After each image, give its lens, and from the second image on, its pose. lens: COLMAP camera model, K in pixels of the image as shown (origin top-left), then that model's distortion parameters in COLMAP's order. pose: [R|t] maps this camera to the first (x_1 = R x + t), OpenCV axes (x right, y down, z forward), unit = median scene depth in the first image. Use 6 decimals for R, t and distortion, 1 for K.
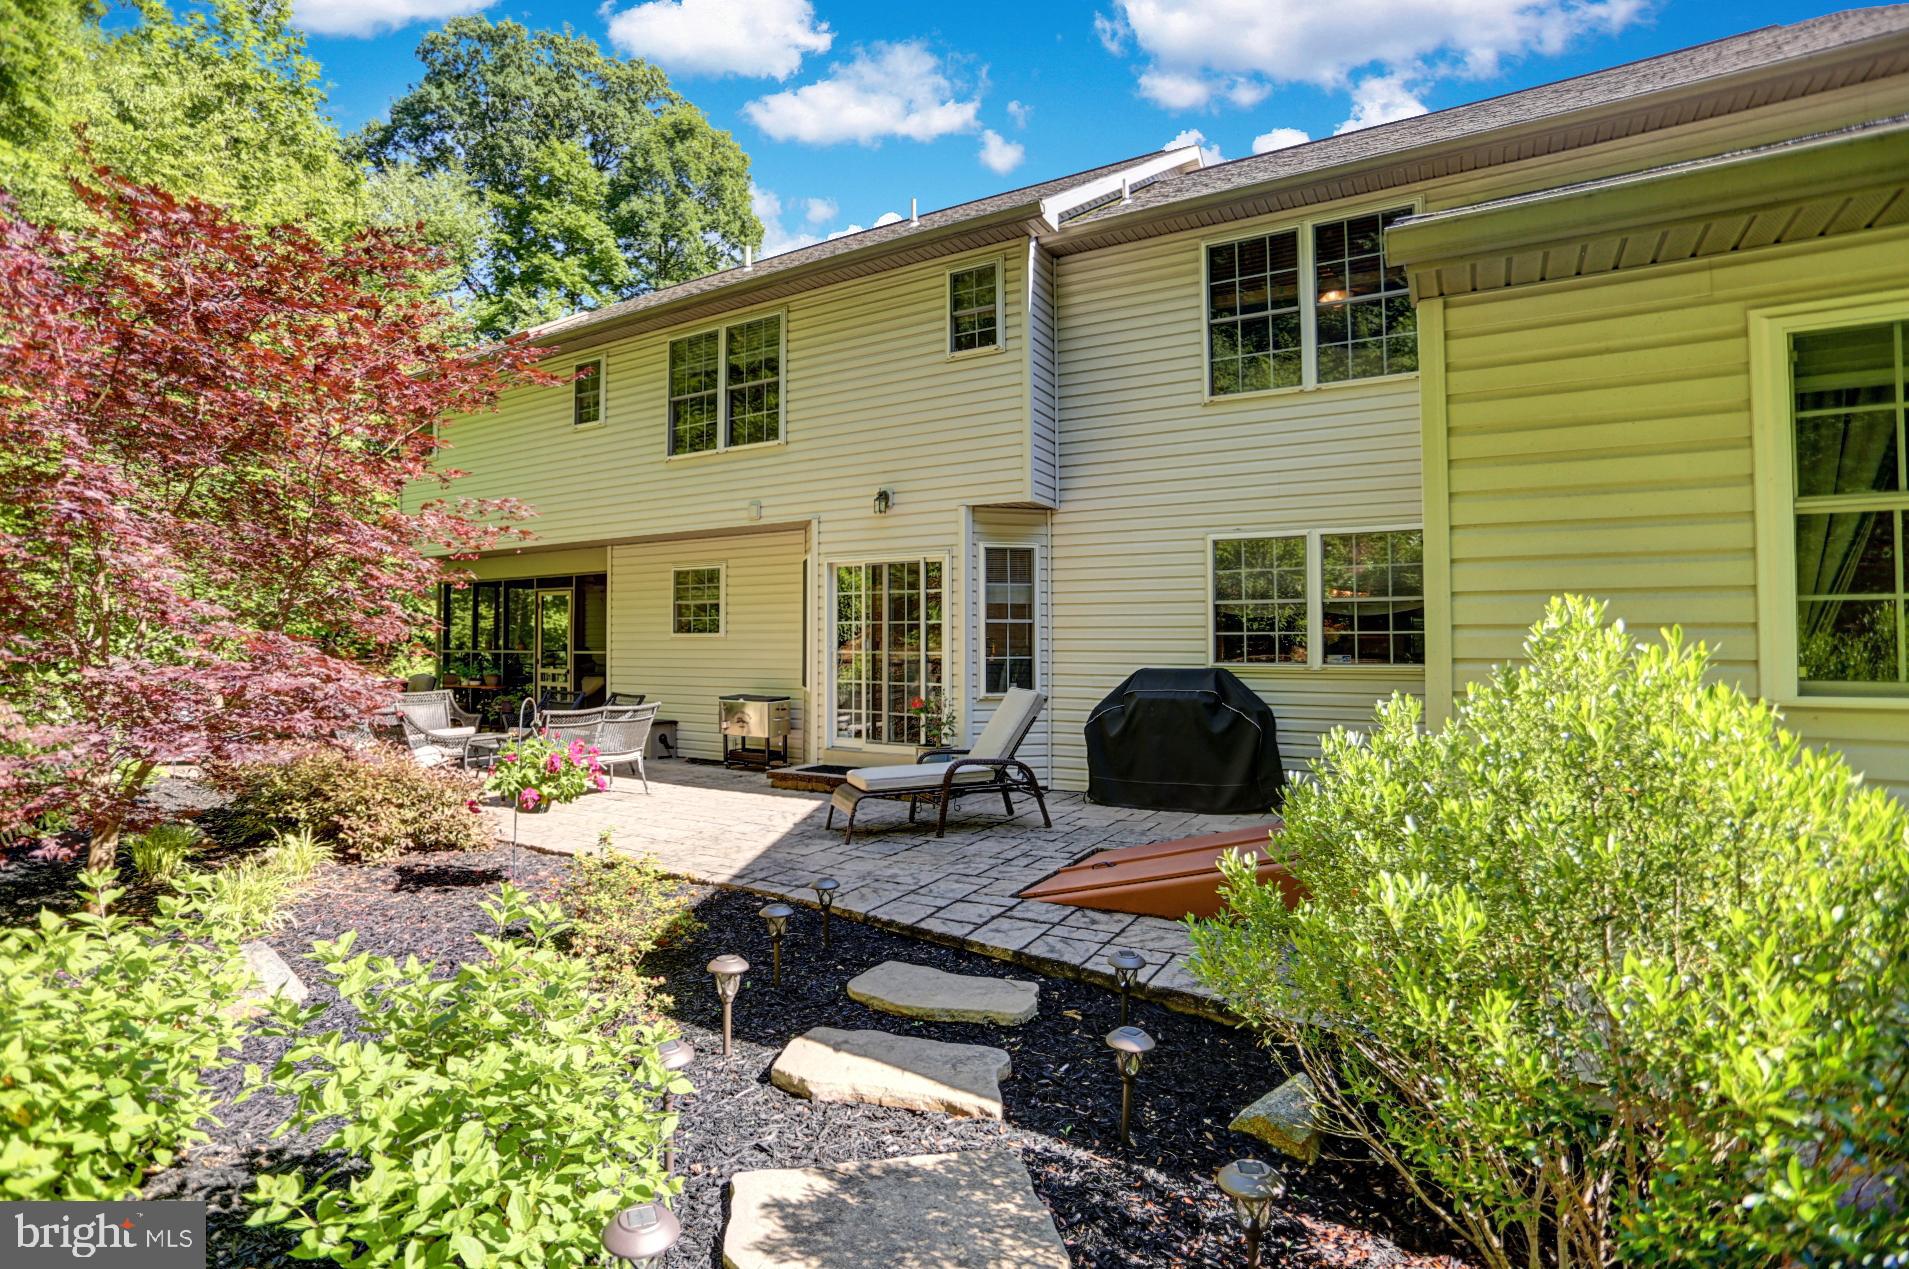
lens RADIAL K [[926.7, 0, 945.2], [0, 926.7, 620.9], [0, 0, 1]] dist [-0.090724, 0.048043]
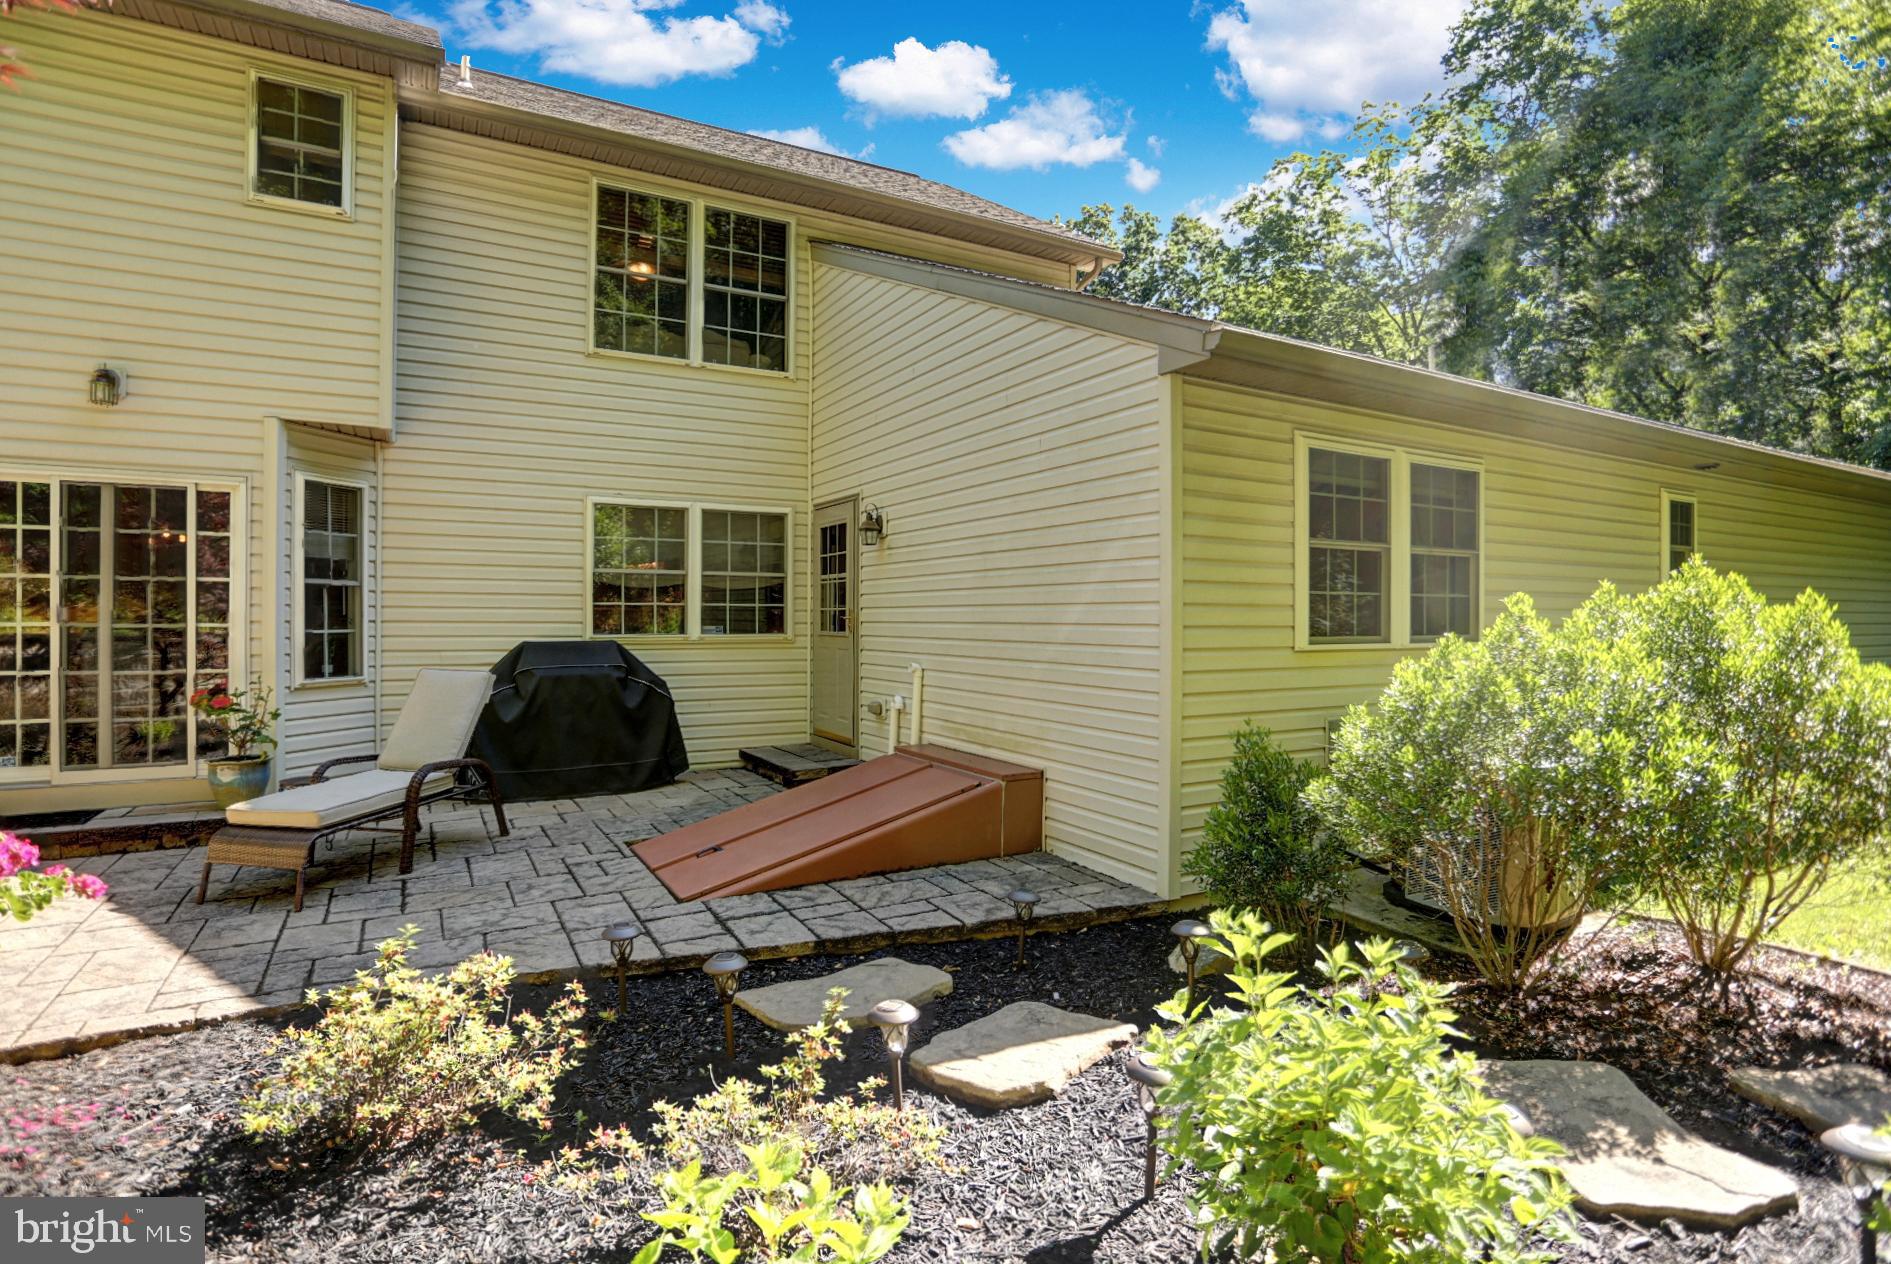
lens RADIAL K [[954.4, 0, 935.9], [0, 954.4, 630.1], [0, 0, 1]] dist [-0.084312, 0.040687]
pose [[0.500680, -0.010826, 0.865565, -0.365769], [-0.028832, 0.999158, 0.029174, 0.003166], [-0.865152, -0.039563, 0.499947, 0.215303]]
